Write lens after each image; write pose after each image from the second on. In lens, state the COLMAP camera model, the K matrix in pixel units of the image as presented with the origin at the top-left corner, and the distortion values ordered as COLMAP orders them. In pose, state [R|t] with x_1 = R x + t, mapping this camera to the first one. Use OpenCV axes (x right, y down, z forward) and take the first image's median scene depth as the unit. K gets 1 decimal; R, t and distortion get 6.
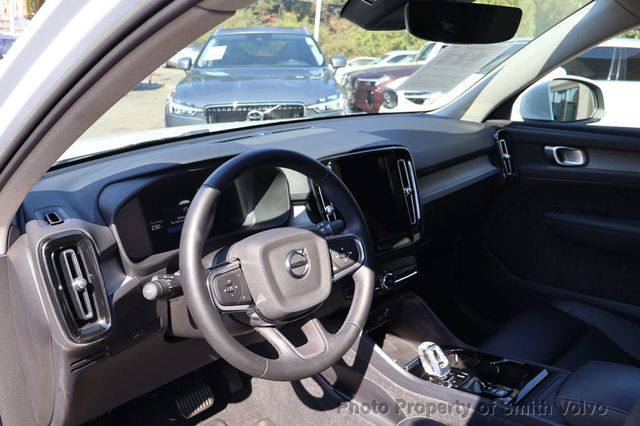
lens RADIAL K [[541.8, 0, 320.1], [0, 541.8, 211.9], [0, 0, 1]] dist [-0.005275, 0.007323]
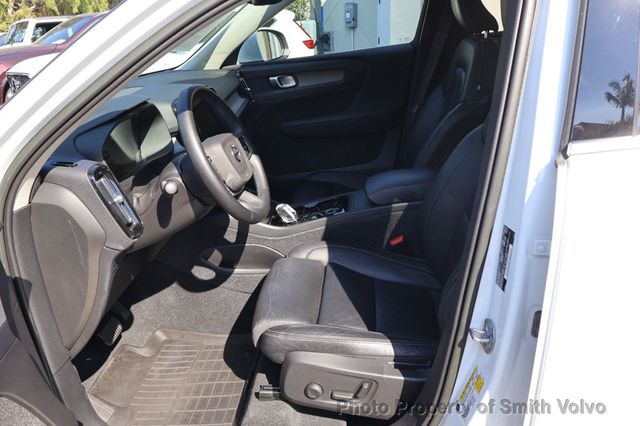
lens RADIAL K [[541.8, 0, 320.0], [0, 541.8, 213.9], [0, 0, 1]] dist [-0.005275, 0.007323]
pose [[0.745269, -0.299969, 0.595478, -0.448442], [0.271119, 0.952255, 0.140376, 0.057912], [-0.609155, 0.056827, 0.791013, -0.195514]]
